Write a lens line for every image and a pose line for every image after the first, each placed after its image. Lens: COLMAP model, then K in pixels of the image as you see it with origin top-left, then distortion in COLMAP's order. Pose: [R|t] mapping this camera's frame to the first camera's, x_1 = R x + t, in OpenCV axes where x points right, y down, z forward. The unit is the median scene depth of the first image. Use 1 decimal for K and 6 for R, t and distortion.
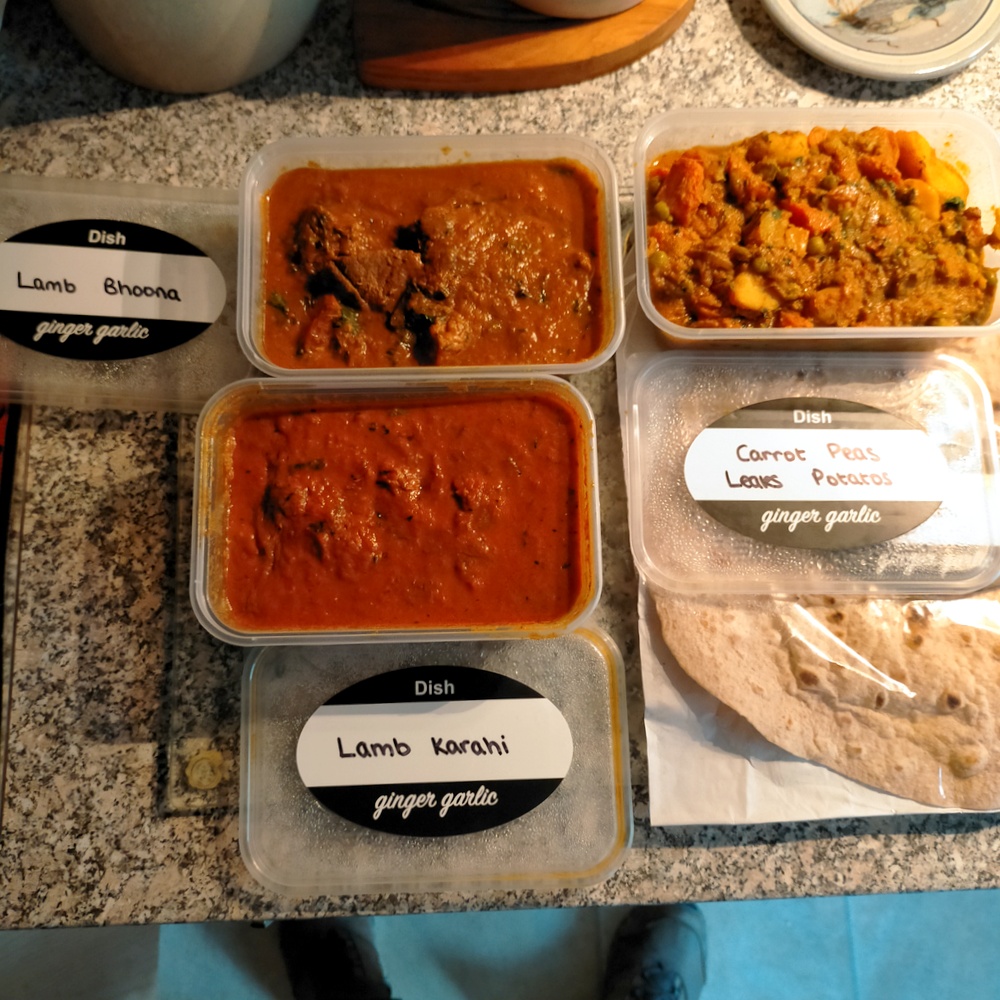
lens RADIAL K [[1181.6, 0, 500.0], [0, 1181.6, 500.0], [0, 0, 1]] dist [0.067849, -0.078375]
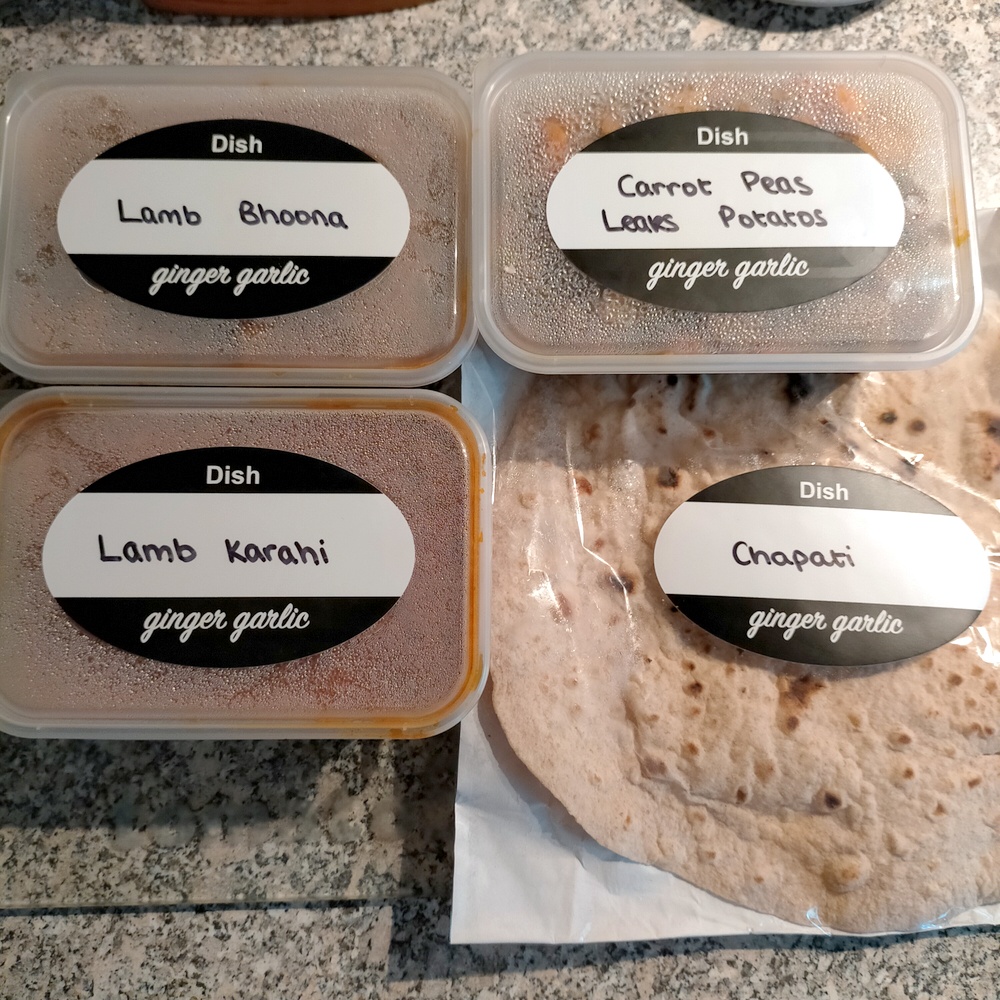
lens RADIAL K [[1339.0, 0, 500.0], [0, 1339.0, 500.0], [0, 0, 1]] dist [-0.033926, 0.058437]
pose [[0.987677, 0.056516, 0.145942, 0.008679], [-0.049844, 0.997555, -0.048981, 0.019160], [-0.148354, 0.041103, 0.988080, 0.106638]]
